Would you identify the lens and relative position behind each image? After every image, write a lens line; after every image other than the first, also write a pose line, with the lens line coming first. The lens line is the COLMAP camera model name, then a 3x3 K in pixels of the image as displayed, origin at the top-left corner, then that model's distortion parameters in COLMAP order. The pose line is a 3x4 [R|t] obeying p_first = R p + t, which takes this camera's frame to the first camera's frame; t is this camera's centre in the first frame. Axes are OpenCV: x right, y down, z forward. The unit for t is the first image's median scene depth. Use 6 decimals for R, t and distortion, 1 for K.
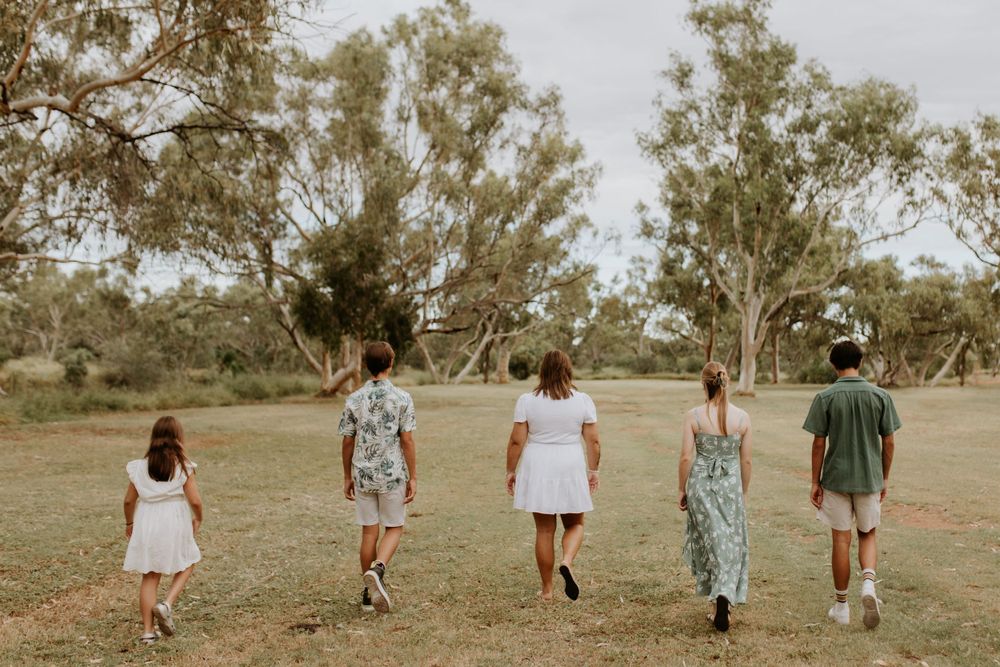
lens RADIAL K [[1011.4, 0, 615.7], [0, 1011.4, 334.5], [0, 0, 1]] dist [0.013585, -0.002360]
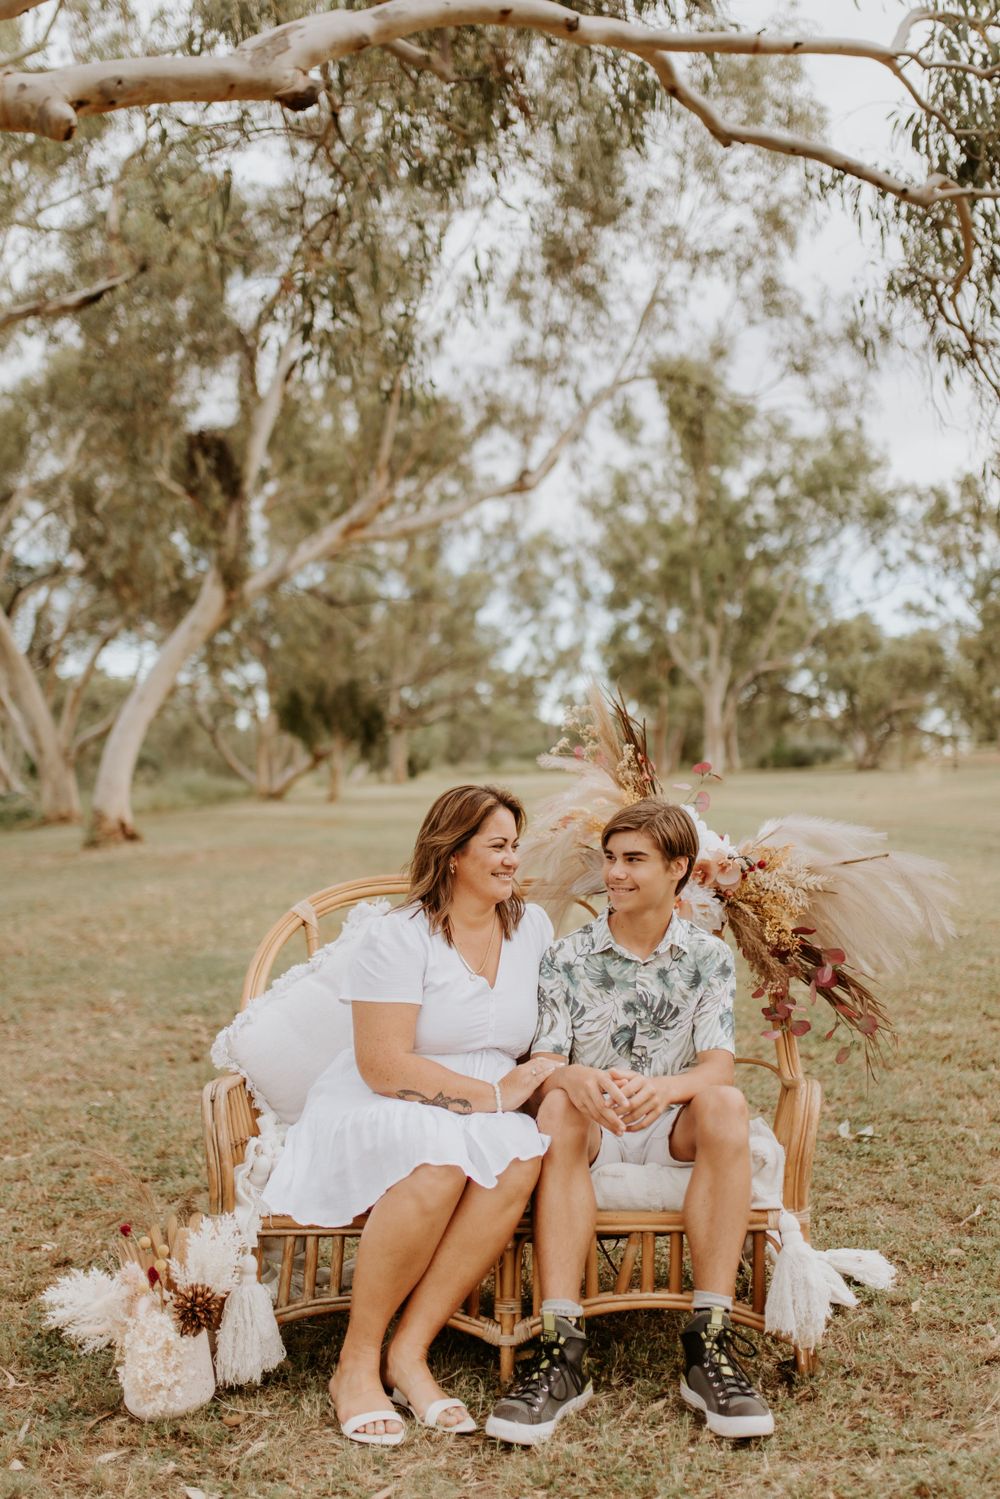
lens RADIAL K [[1603.2, 0, 487.9], [0, 1603.2, 694.2], [0, 0, 1]] dist [-0.005858, 0.009951]
pose [[0.998908, -0.037855, 0.027392, -0.109036], [0.038162, 0.999213, -0.010774, -0.010481], [-0.026963, 0.011808, 0.999567, -0.427053]]
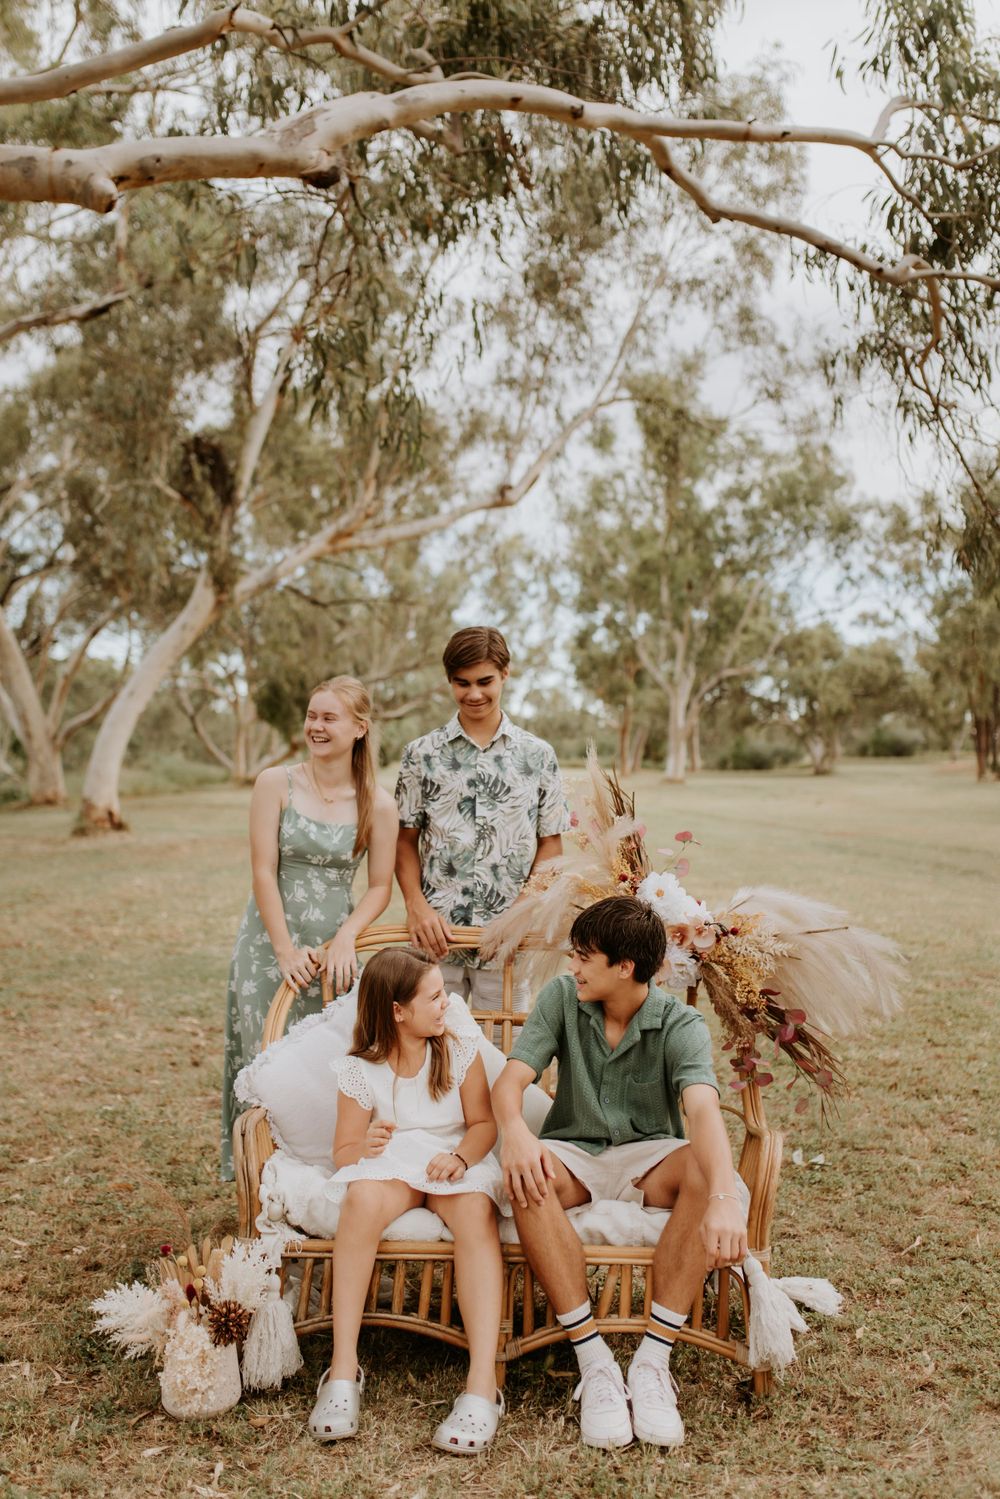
lens RADIAL K [[1558.2, 0, 467.3], [0, 1558.2, 687.1], [0, 0, 1]] dist [-0.003763, 0.005214]
pose [[0.999430, -0.005610, 0.033294, -0.111429], [0.005918, 0.999941, -0.009154, -0.015686], [-0.033240, 0.009346, 0.999404, -0.434415]]
